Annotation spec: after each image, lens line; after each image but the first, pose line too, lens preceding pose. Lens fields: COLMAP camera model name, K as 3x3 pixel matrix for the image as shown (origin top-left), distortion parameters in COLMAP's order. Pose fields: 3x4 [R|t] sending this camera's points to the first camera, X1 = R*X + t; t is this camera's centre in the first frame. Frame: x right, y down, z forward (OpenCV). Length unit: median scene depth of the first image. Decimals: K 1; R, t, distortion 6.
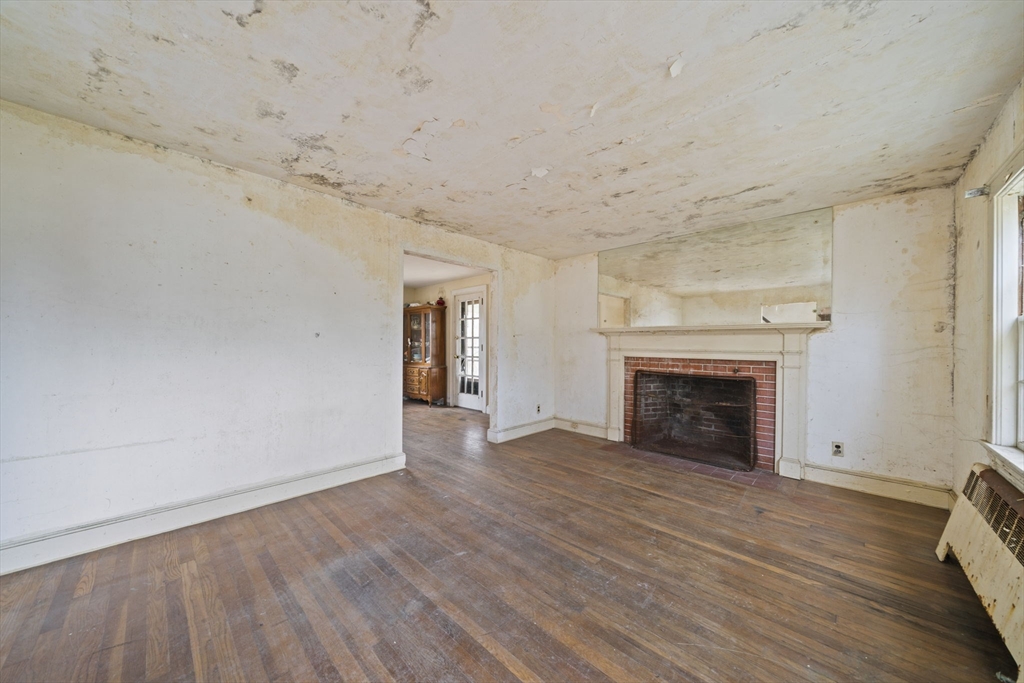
lens RADIAL K [[352.4, 0, 513.6], [0, 352.4, 343.3], [0, 0, 1]] dist [-0.005709, -0.000139]
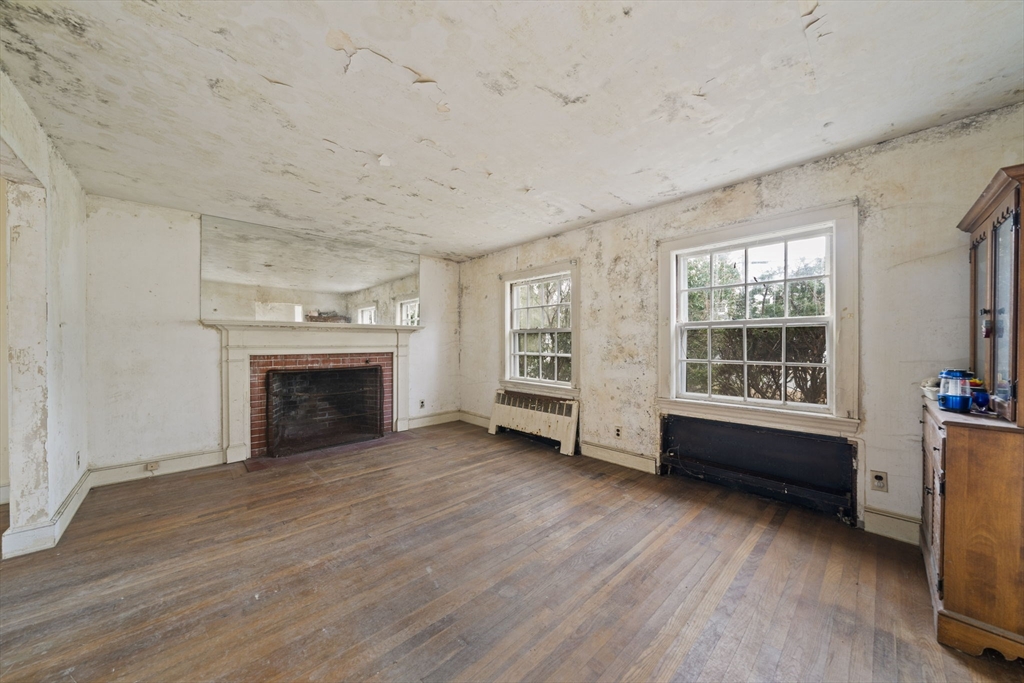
lens RADIAL K [[352.4, 0, 513.6], [0, 352.4, 343.3], [0, 0, 1]] dist [-0.005709, -0.000139]
pose [[0.050611, -0.012699, 0.998638, -0.625845], [-0.002172, 0.999915, 0.012825, -0.004176], [-0.998716, -0.002818, 0.050579, 0.437789]]
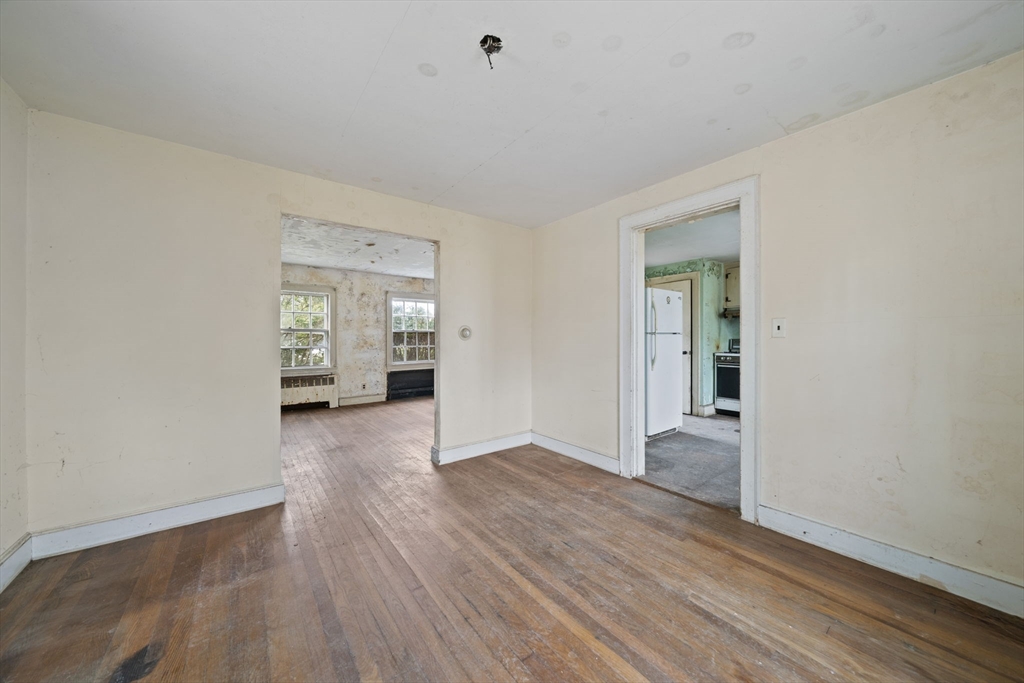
lens RADIAL K [[355.7, 0, 520.3], [0, 355.7, 339.4], [0, 0, 1]] dist [-0.007109, 0.000020]
pose [[-0.990474, -0.007751, 0.137478, -0.703248], [-0.008229, 0.999962, -0.002912, 0.008418], [-0.137451, -0.004015, -0.990500, 1.995385]]
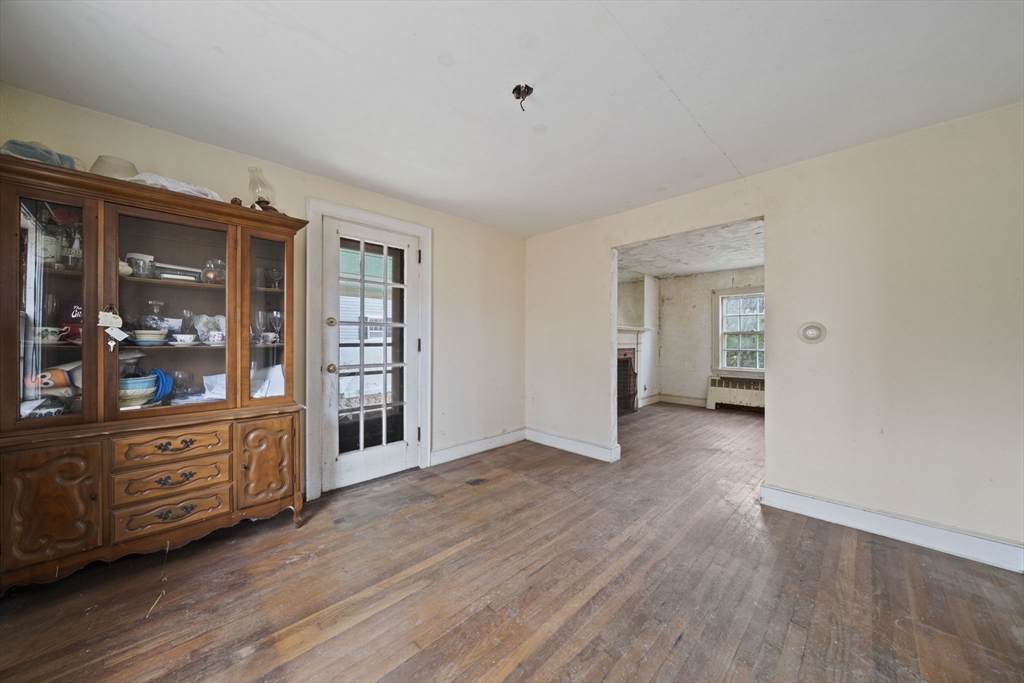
lens RADIAL K [[353.2, 0, 514.8], [0, 353.2, 339.5], [0, 0, 1]] dist [-0.005722, 0.000075]
pose [[0.023878, -0.003176, 0.999710, -1.122434], [-0.007030, 0.999970, 0.003345, 0.003341], [-0.999690, -0.007108, 0.023855, 1.563116]]
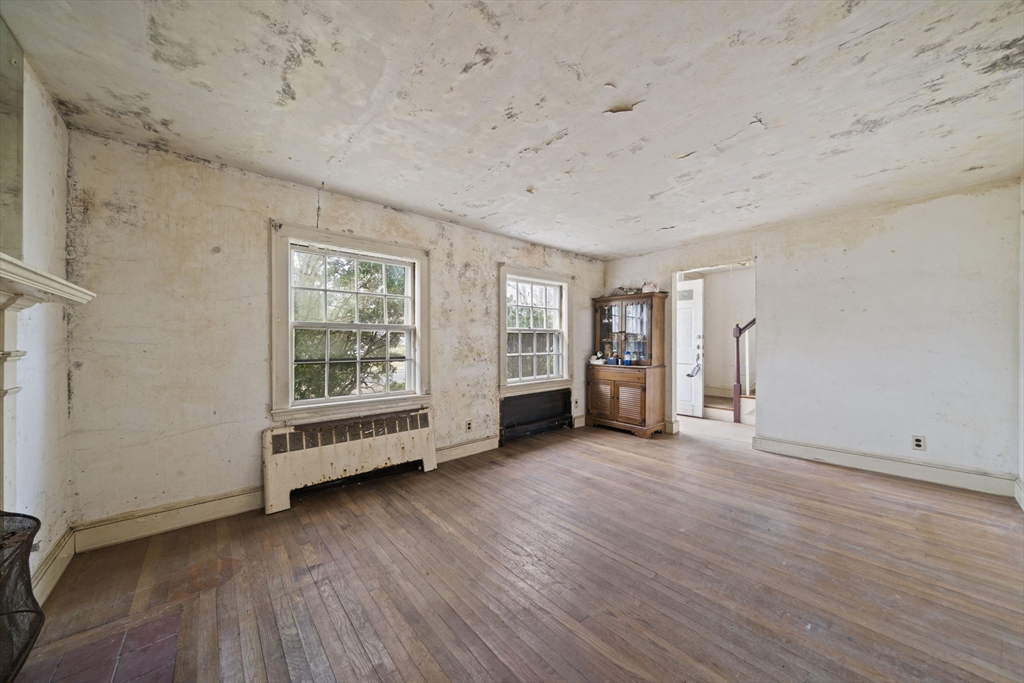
lens RADIAL K [[355.6, 0, 515.6], [0, 355.6, 345.1], [0, 0, 1]] dist [-0.004972, -0.000040]
pose [[-0.996264, -0.006465, 0.086122, 0.168780], [-0.006282, 0.999977, 0.002401, 0.009441], [-0.086136, 0.001851, -0.996282, 1.288541]]
